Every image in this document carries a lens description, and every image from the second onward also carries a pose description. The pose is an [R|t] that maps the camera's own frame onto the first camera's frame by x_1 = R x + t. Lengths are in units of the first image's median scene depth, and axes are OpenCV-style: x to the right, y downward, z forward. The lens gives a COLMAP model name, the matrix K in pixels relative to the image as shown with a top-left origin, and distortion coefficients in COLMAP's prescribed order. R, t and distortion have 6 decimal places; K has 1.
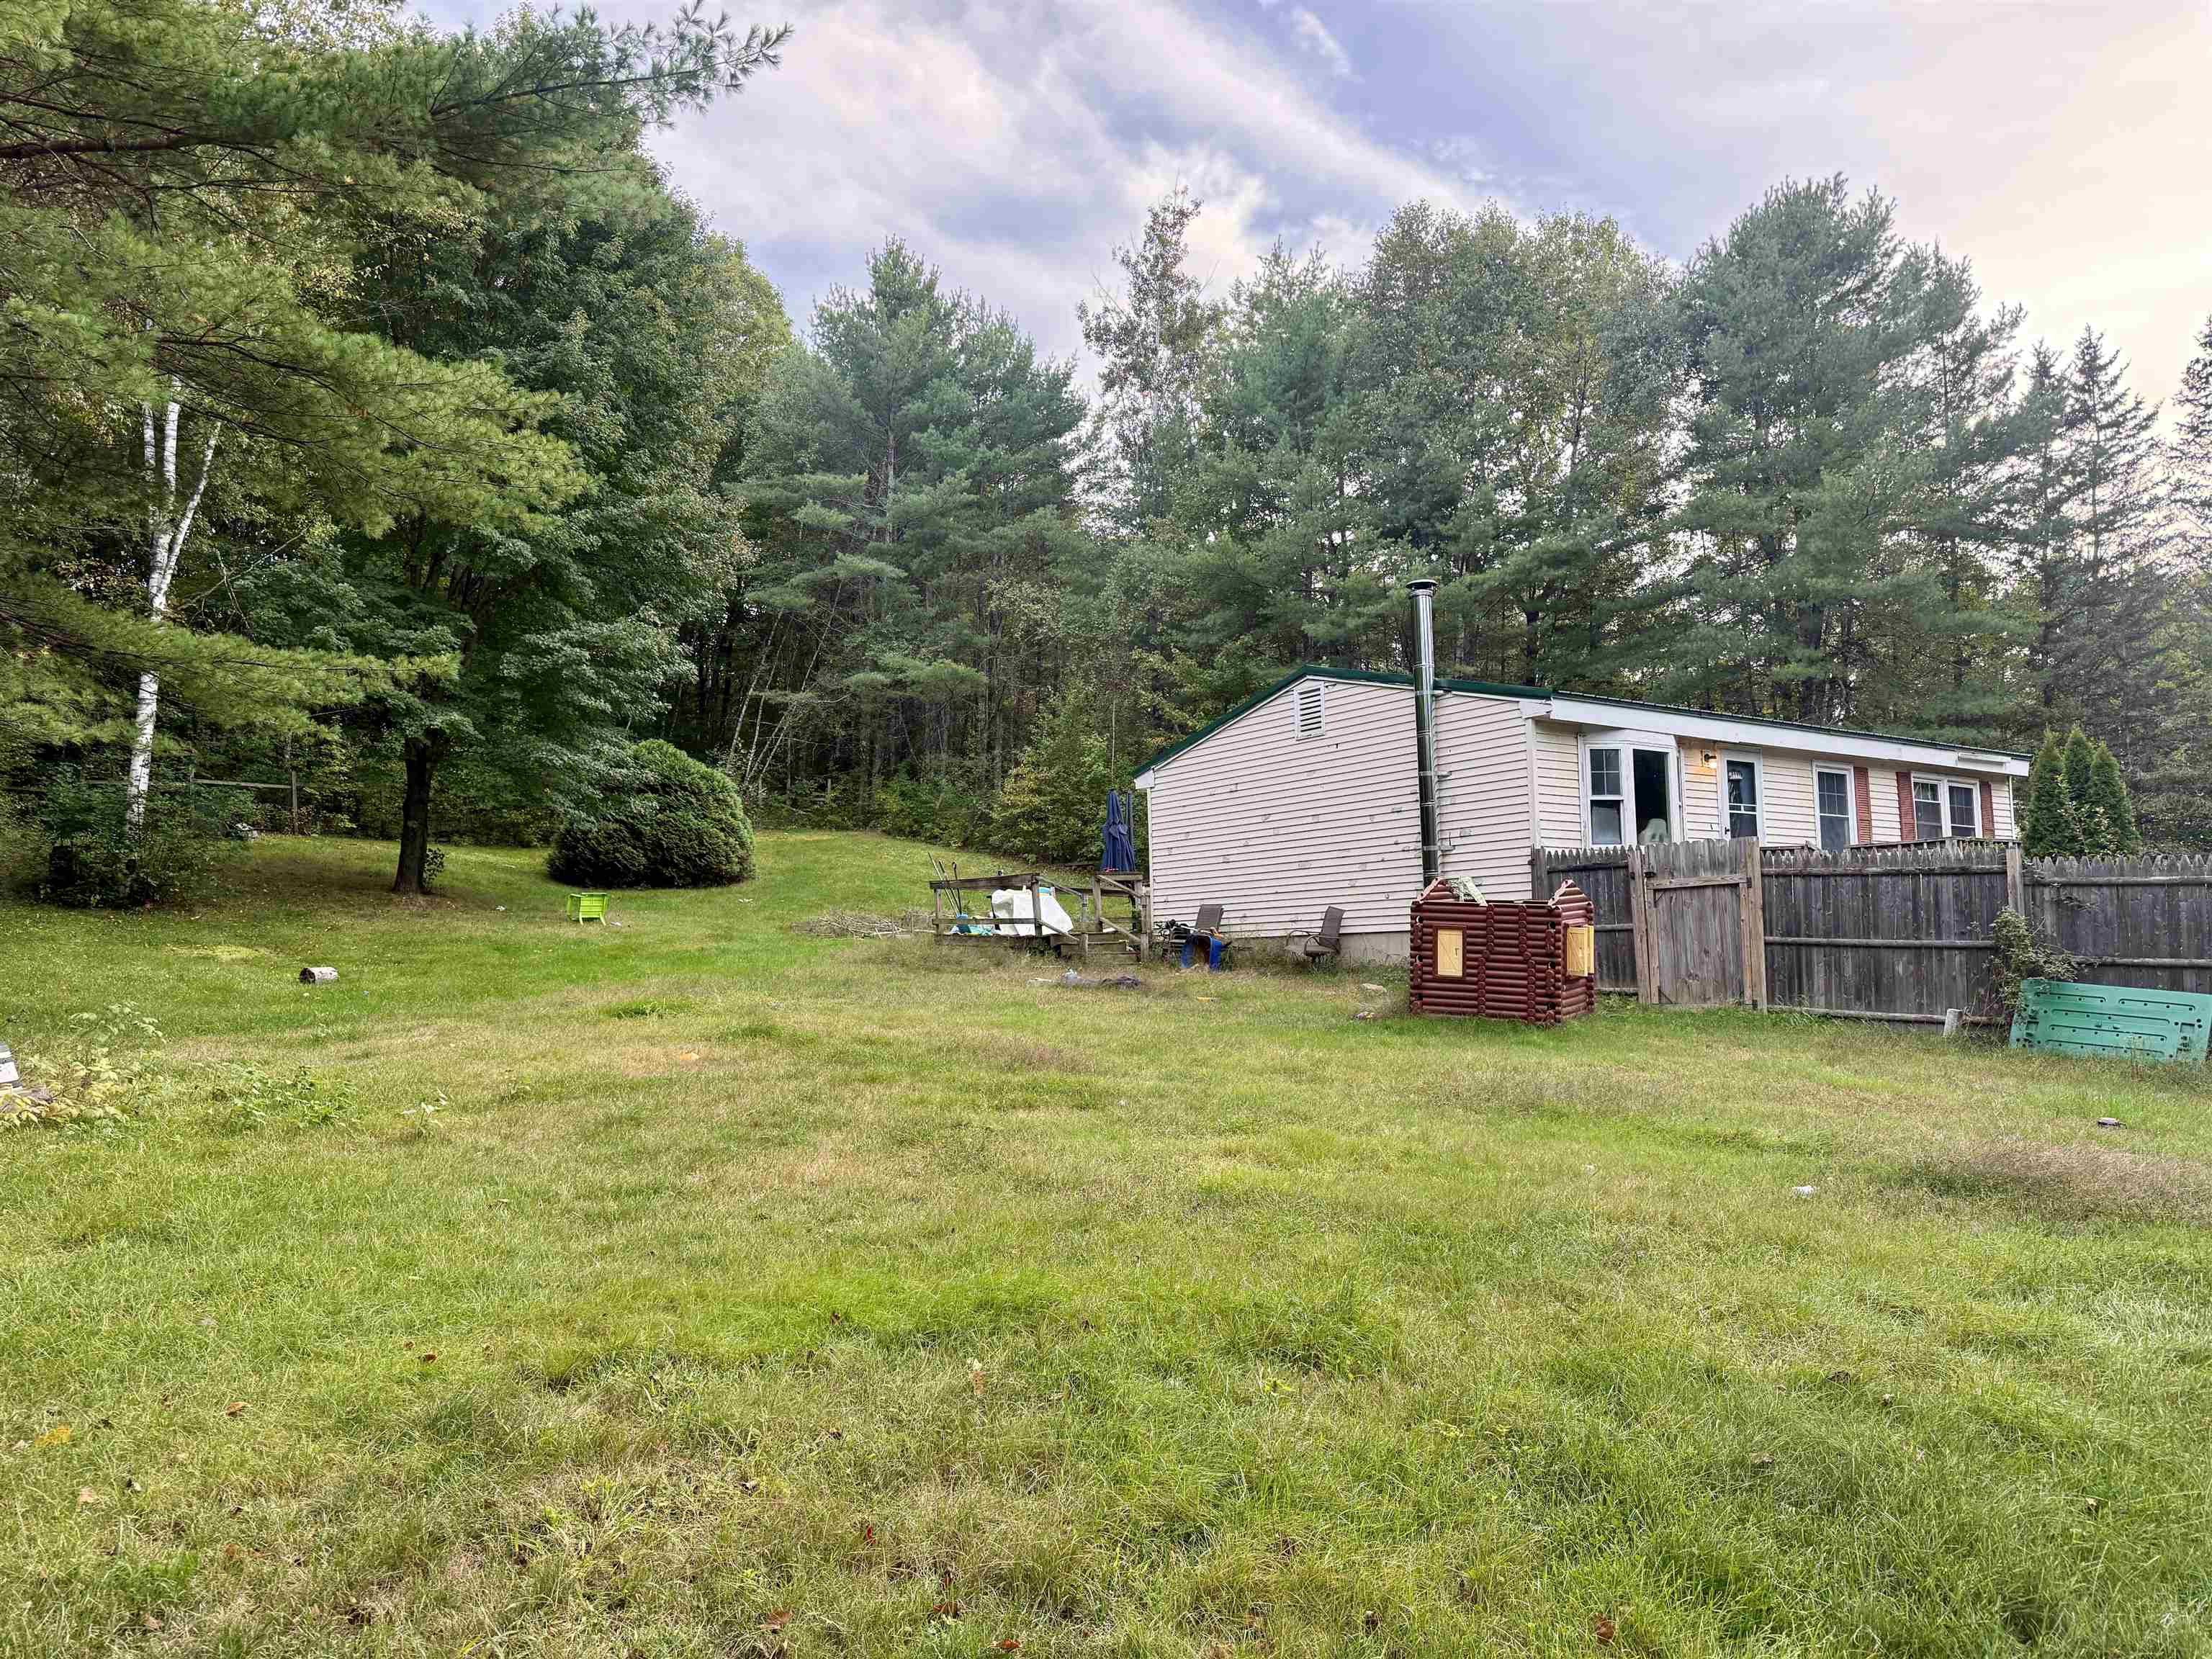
lens RADIAL K [[1559.8, 0, 1110.3], [0, 1559.8, 845.1], [0, 0, 1]] dist [0.136327, -0.240731]
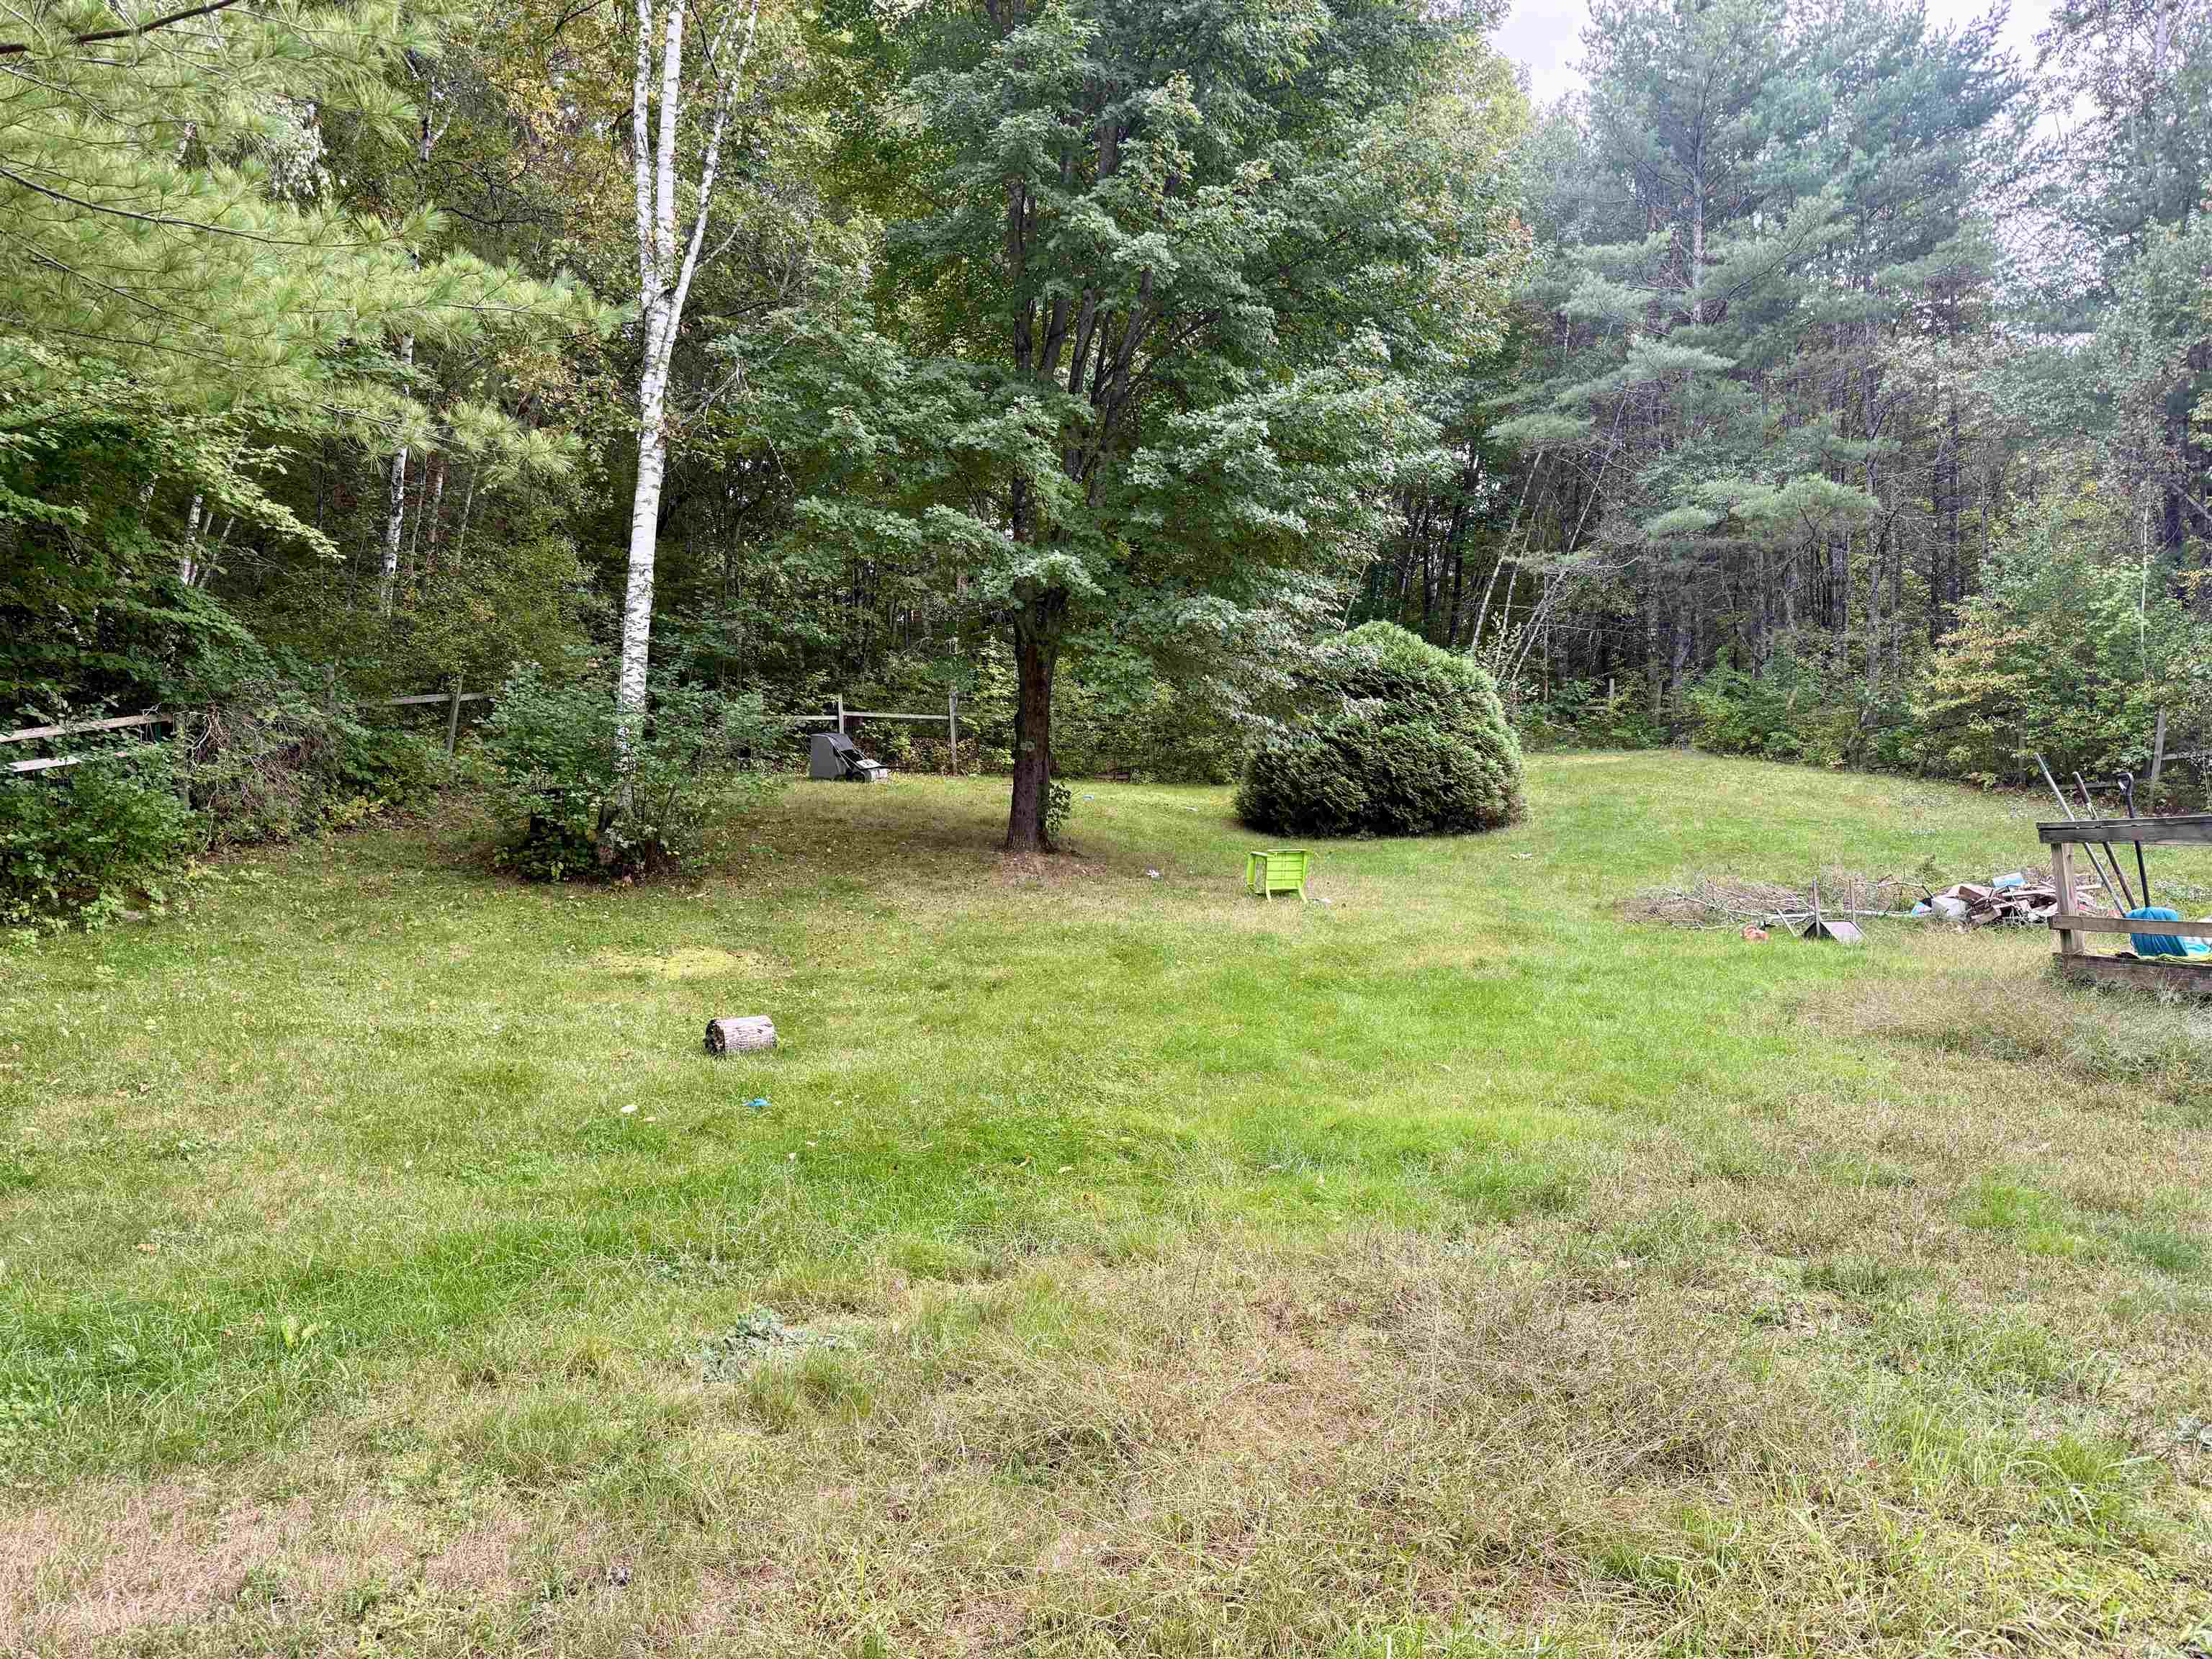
lens RADIAL K [[1559.8, 0, 1110.3], [0, 1559.8, 845.1], [0, 0, 1]] dist [0.136327, -0.240731]
pose [[0.901627, -0.008835, -0.432425, -0.099038], [0.025475, 0.999140, 0.032702, 0.005647], [0.431764, -0.040501, 0.901077, 0.330631]]
